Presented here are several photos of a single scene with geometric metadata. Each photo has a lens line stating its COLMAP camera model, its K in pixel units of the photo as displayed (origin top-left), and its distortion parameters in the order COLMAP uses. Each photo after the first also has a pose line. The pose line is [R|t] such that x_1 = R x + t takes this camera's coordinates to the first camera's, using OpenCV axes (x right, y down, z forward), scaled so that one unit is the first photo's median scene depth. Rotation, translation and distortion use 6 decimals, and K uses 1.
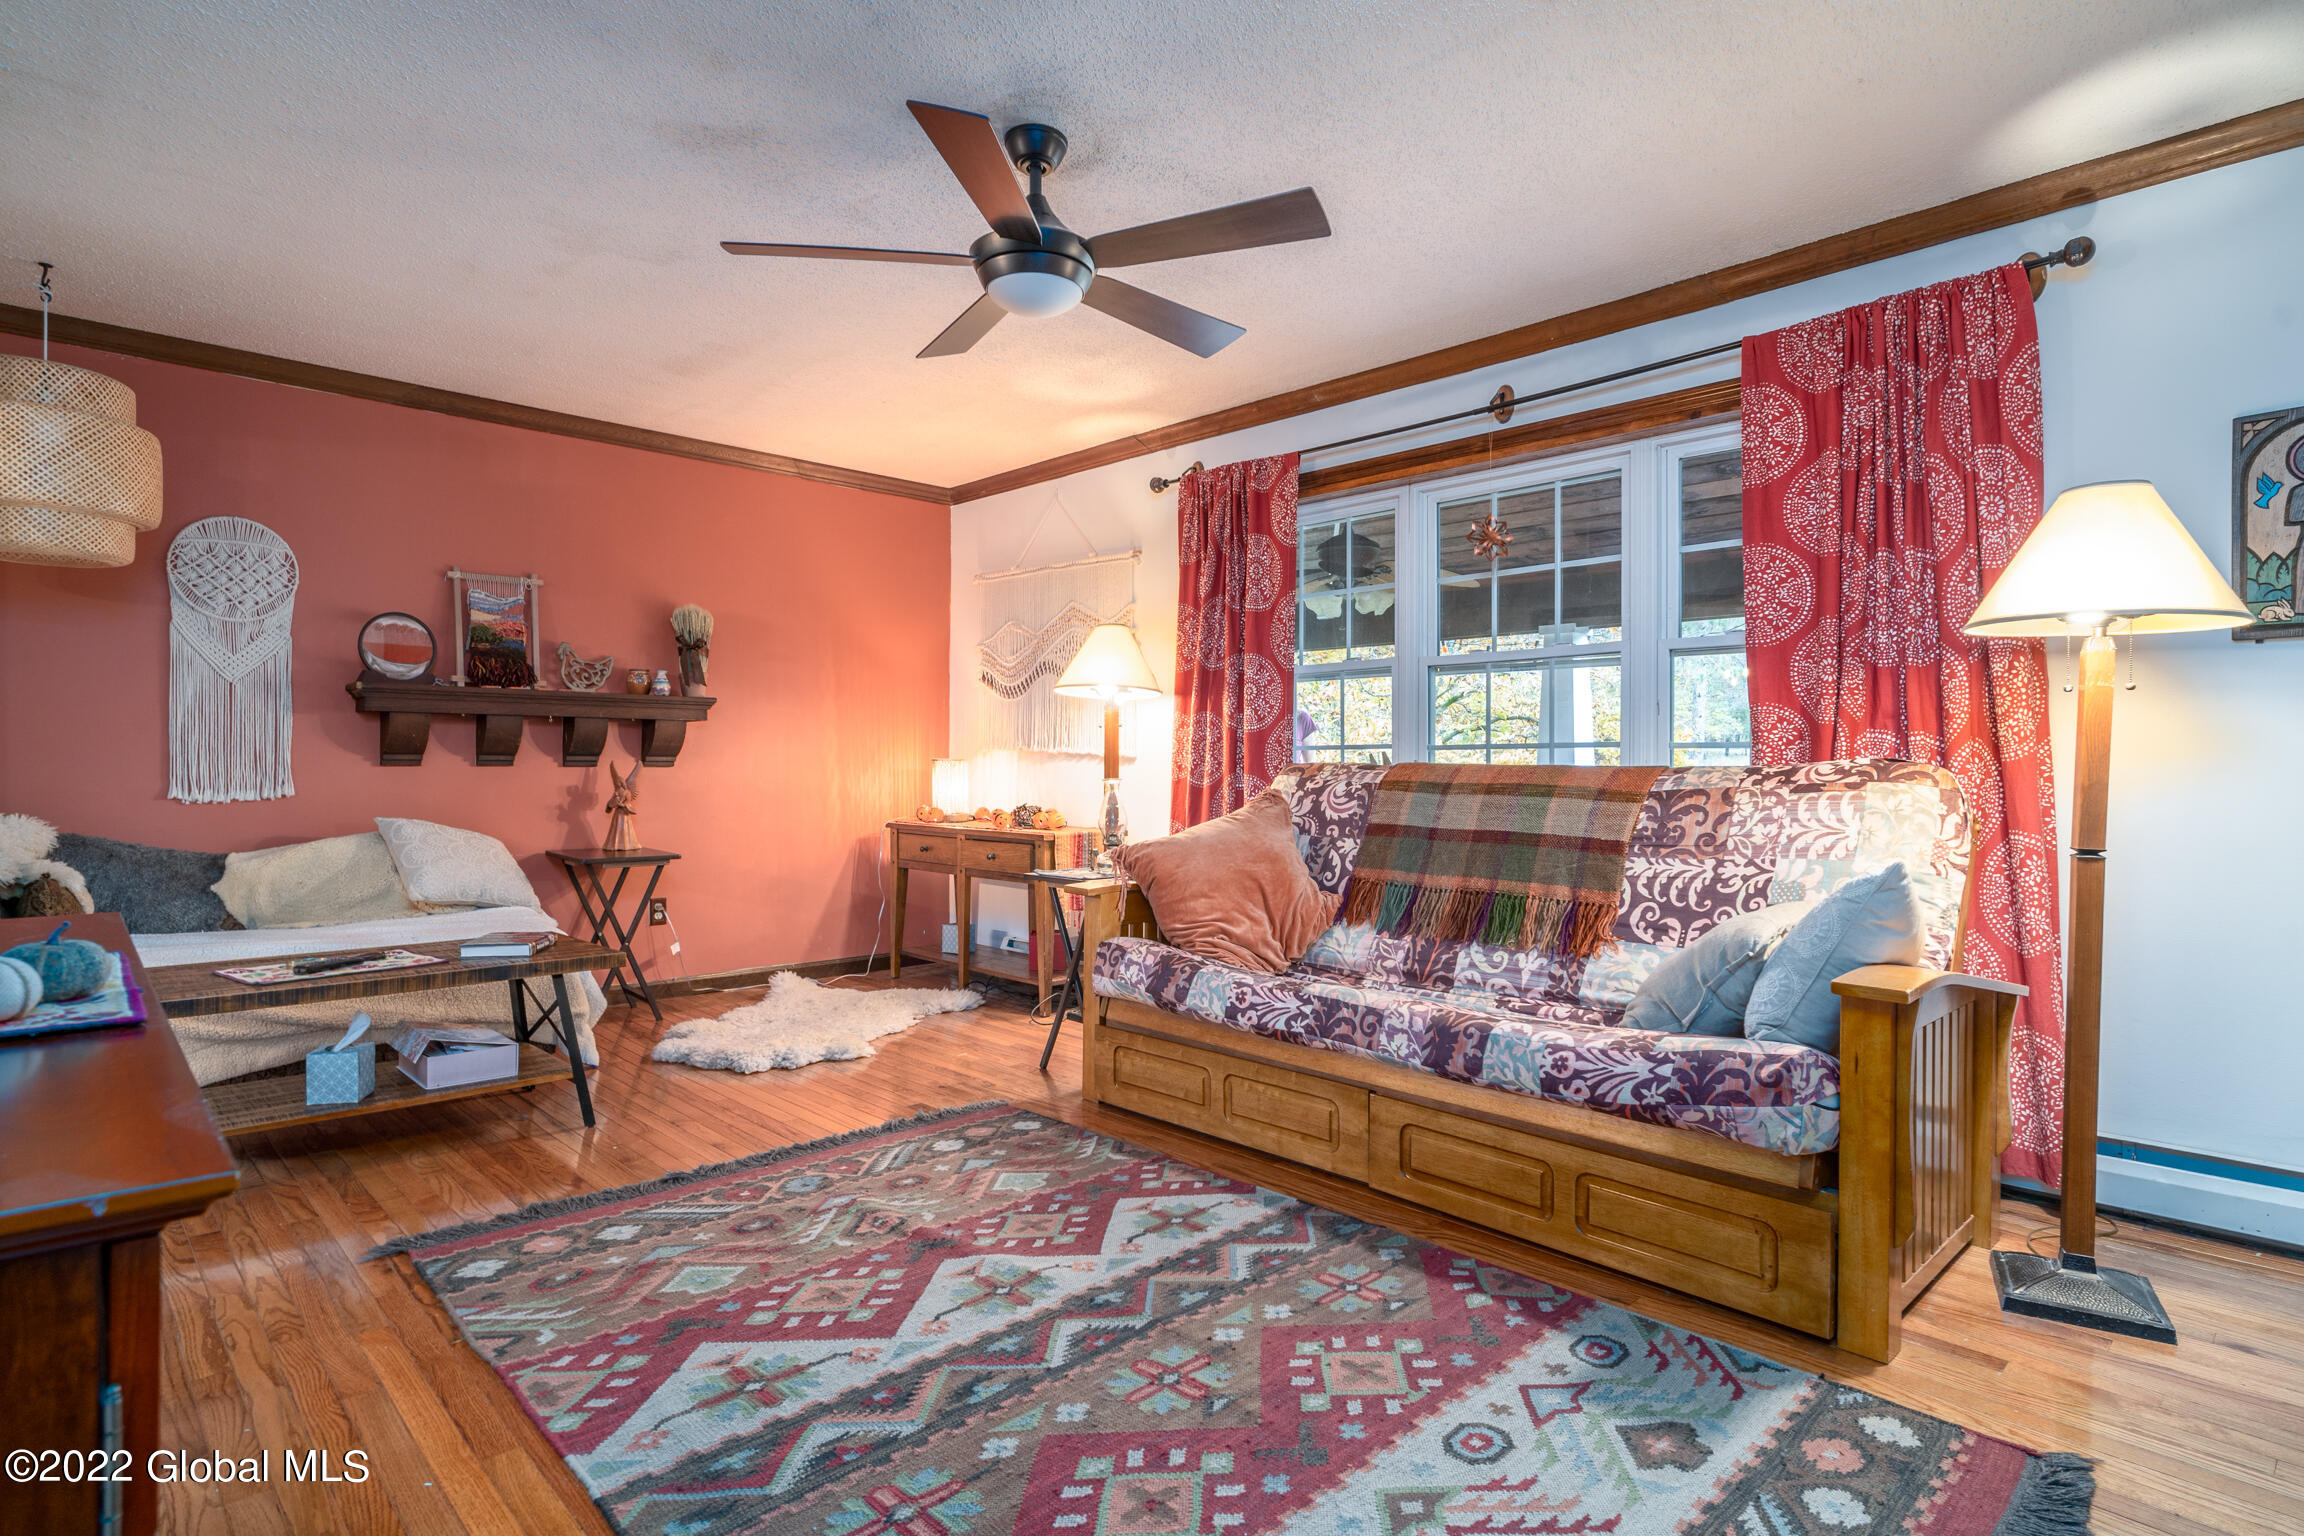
lens RADIAL K [[1188.4, 0, 1152.0], [0, 1188.4, 768.0], [0, 0, 1]] dist [-0.004961, 0.001642]
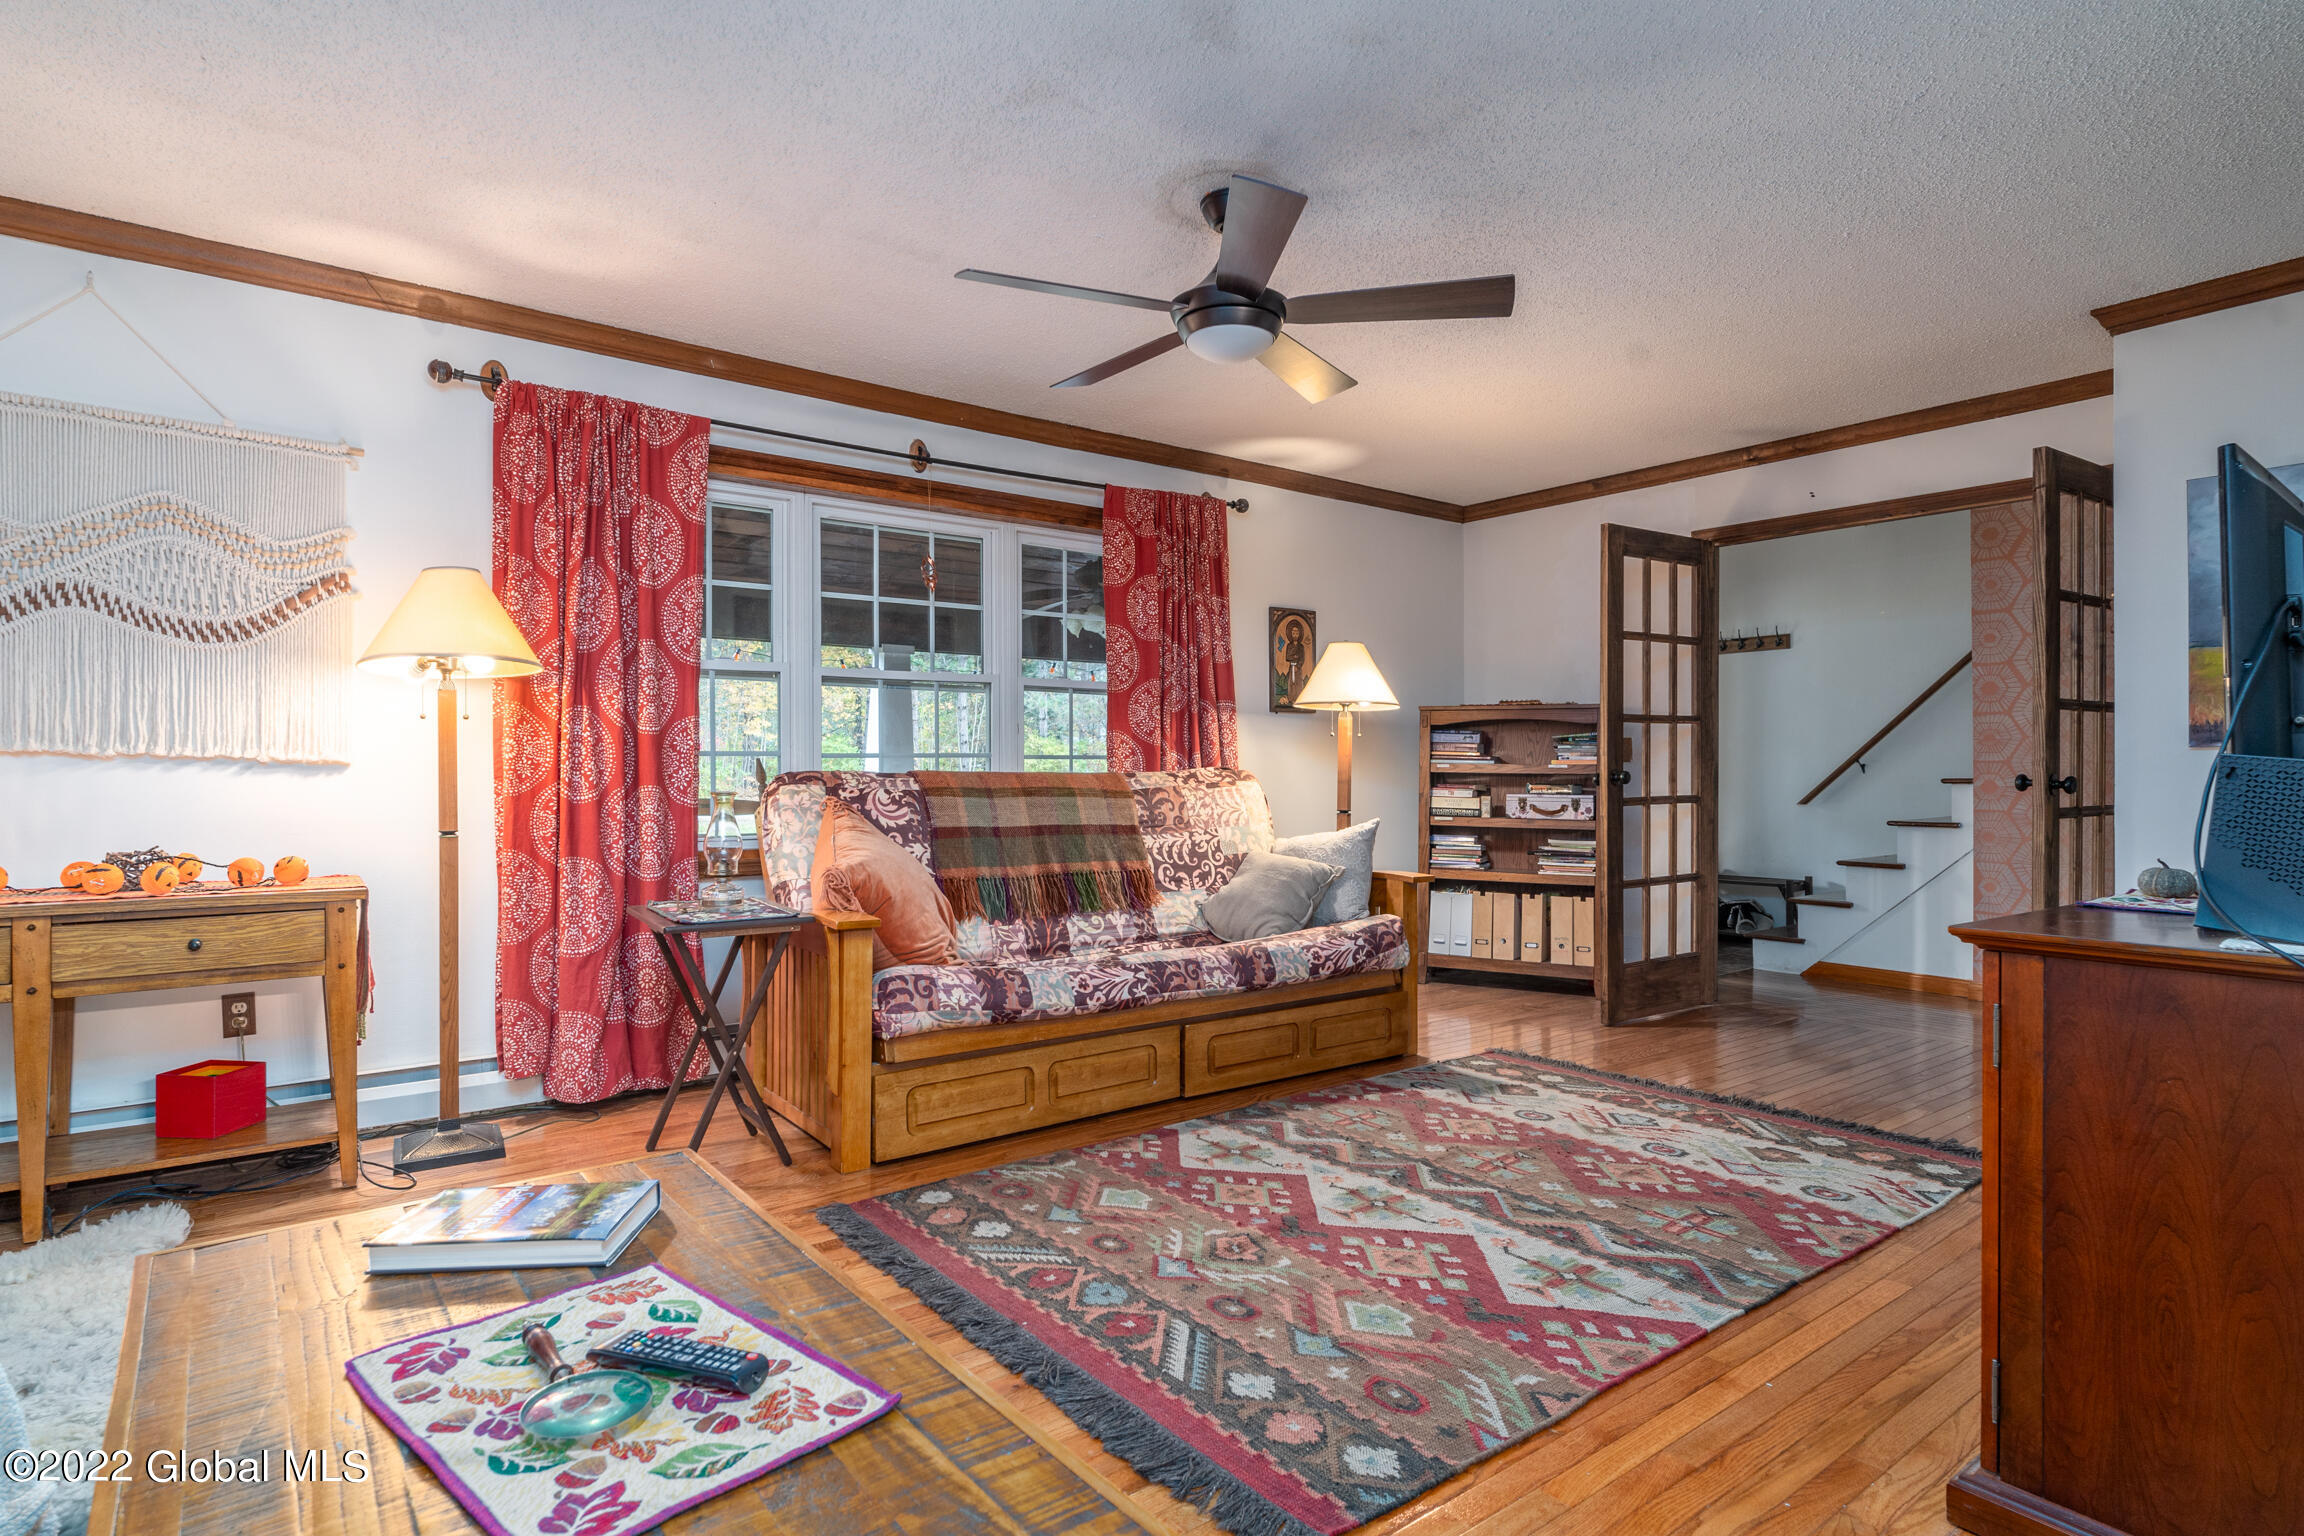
lens RADIAL K [[1188.4, 0, 1152.0], [0, 1188.4, 768.0], [0, 0, 1]] dist [-0.004961, 0.001642]
pose [[0.110451, -0.002038, 0.993879, -1.056095], [0.003602, 0.999992, 0.001650, -0.009986], [-0.993875, 0.003398, 0.110458, 0.844832]]
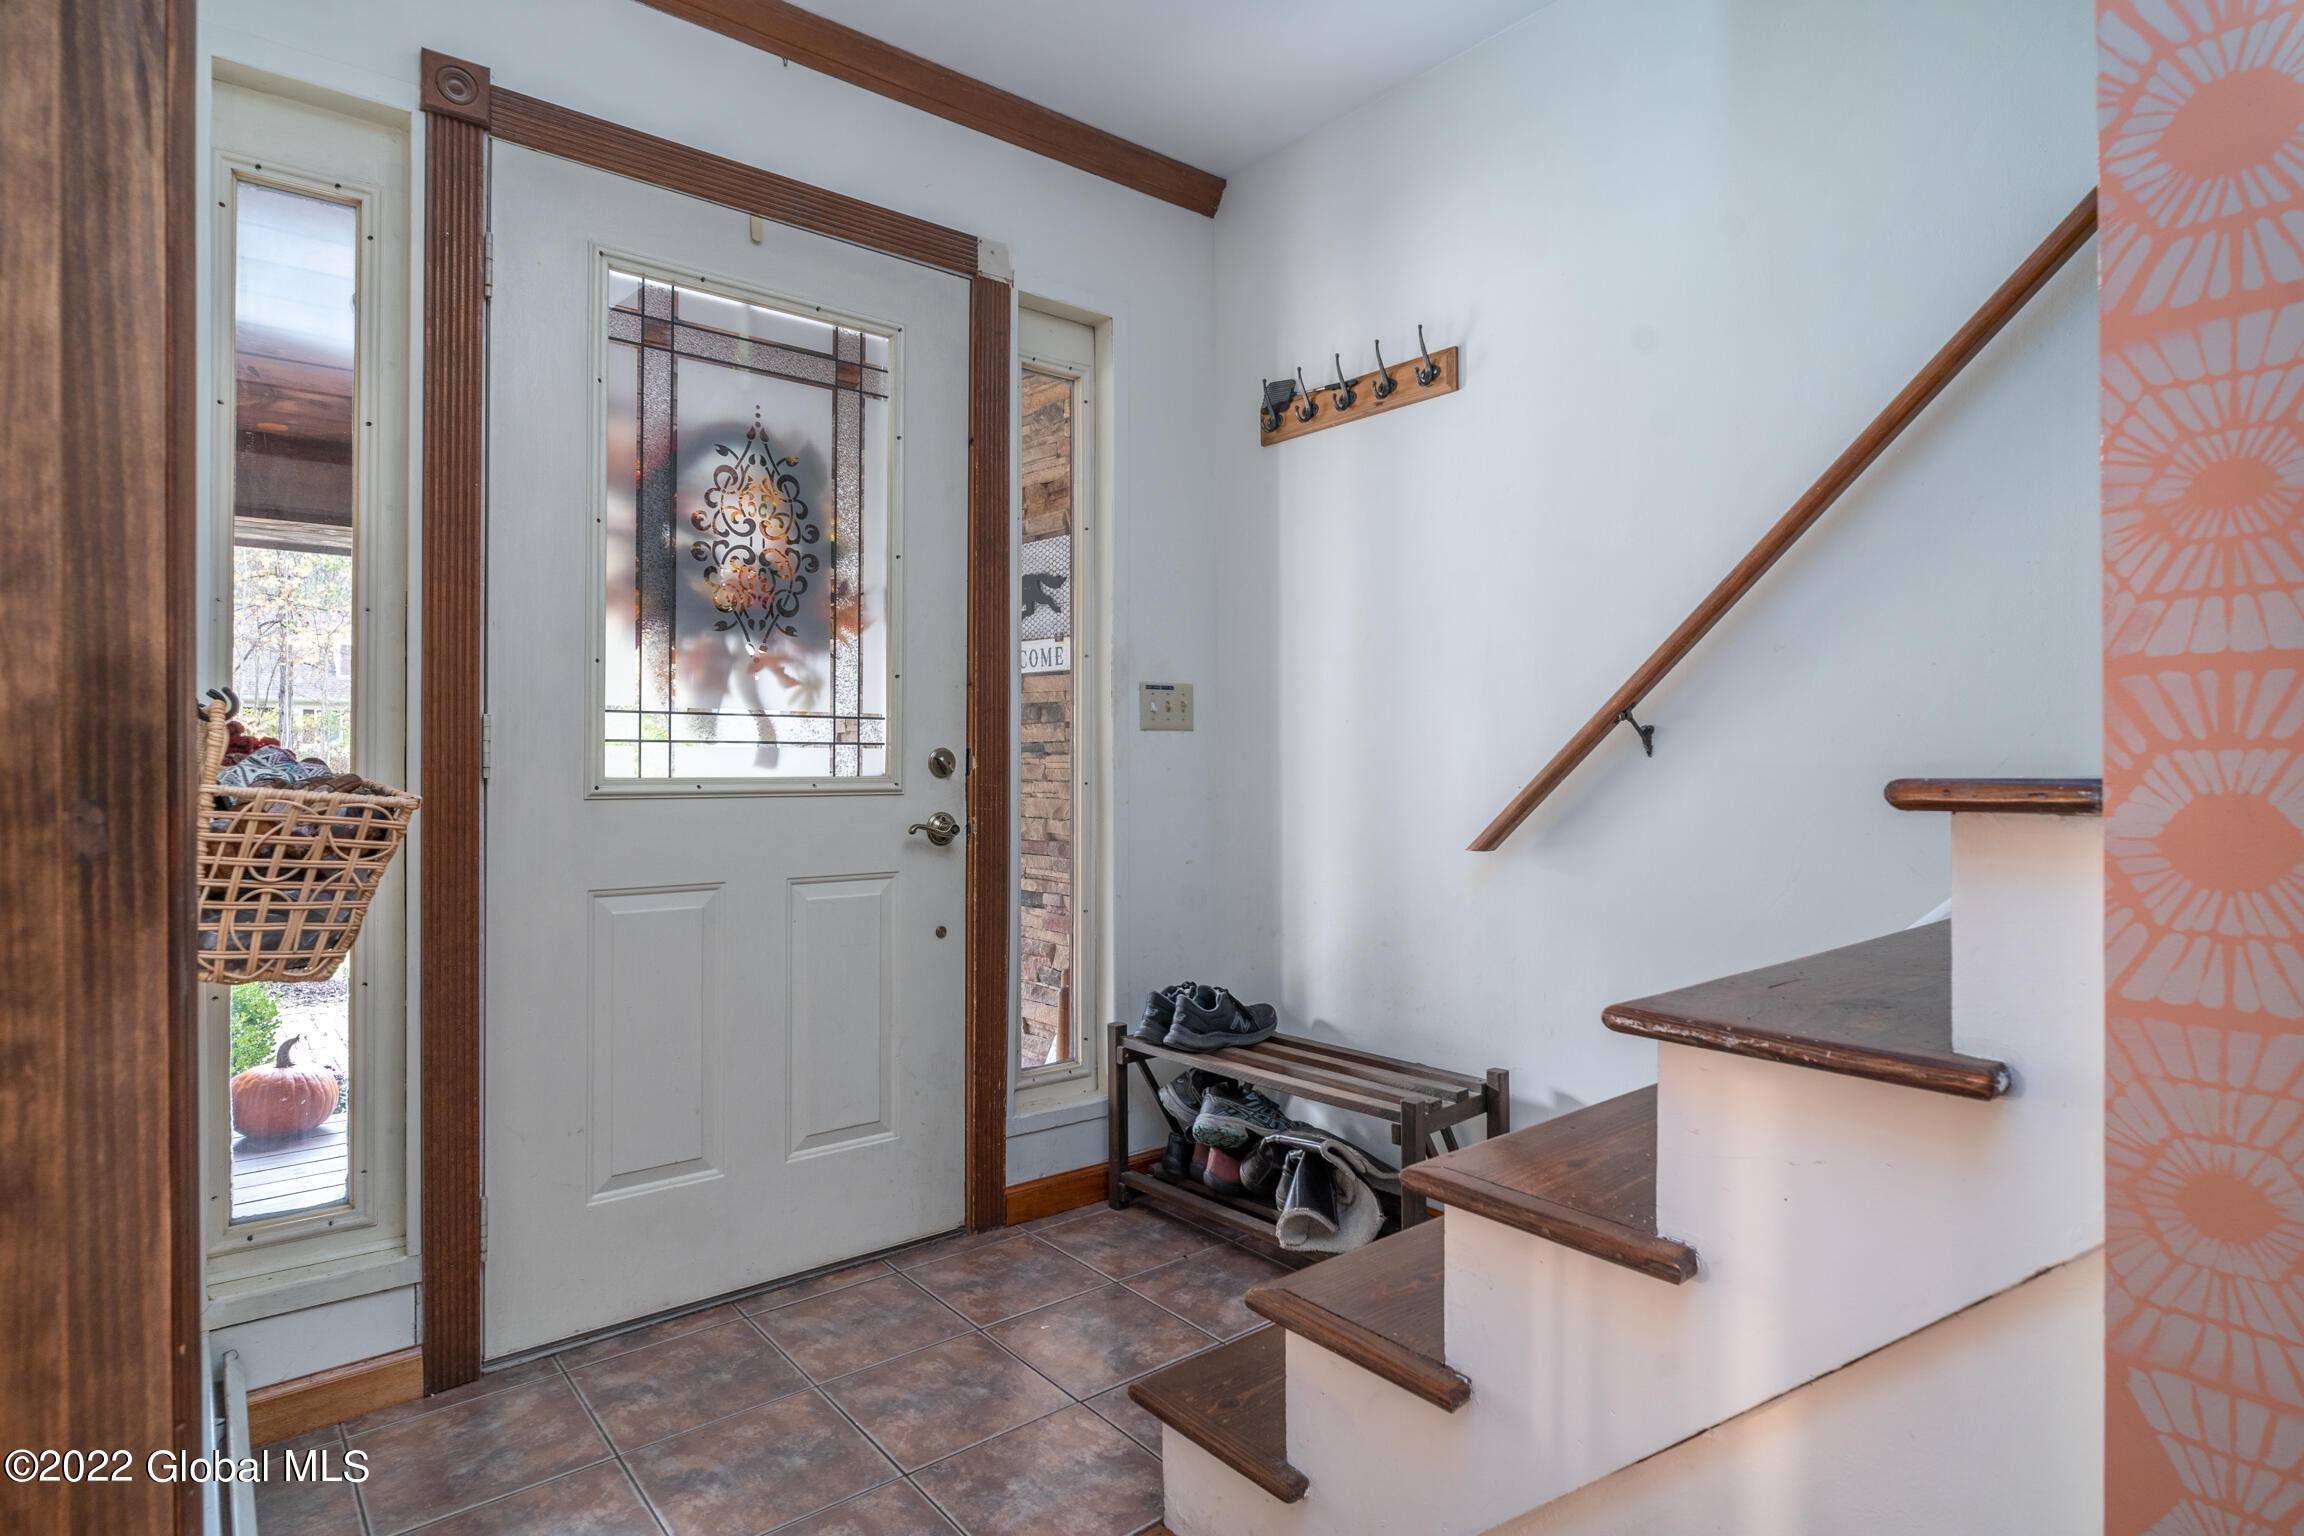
lens RADIAL K [[1188.4, 0, 1152.0], [0, 1188.4, 768.0], [0, 0, 1]] dist [-0.004961, 0.001642]
pose [[0.087425, -0.009506, 0.996126, 0.605783], [0.004405, 0.999948, 0.009156, 0.006974], [-0.996161, 0.003587, 0.087462, -0.016233]]
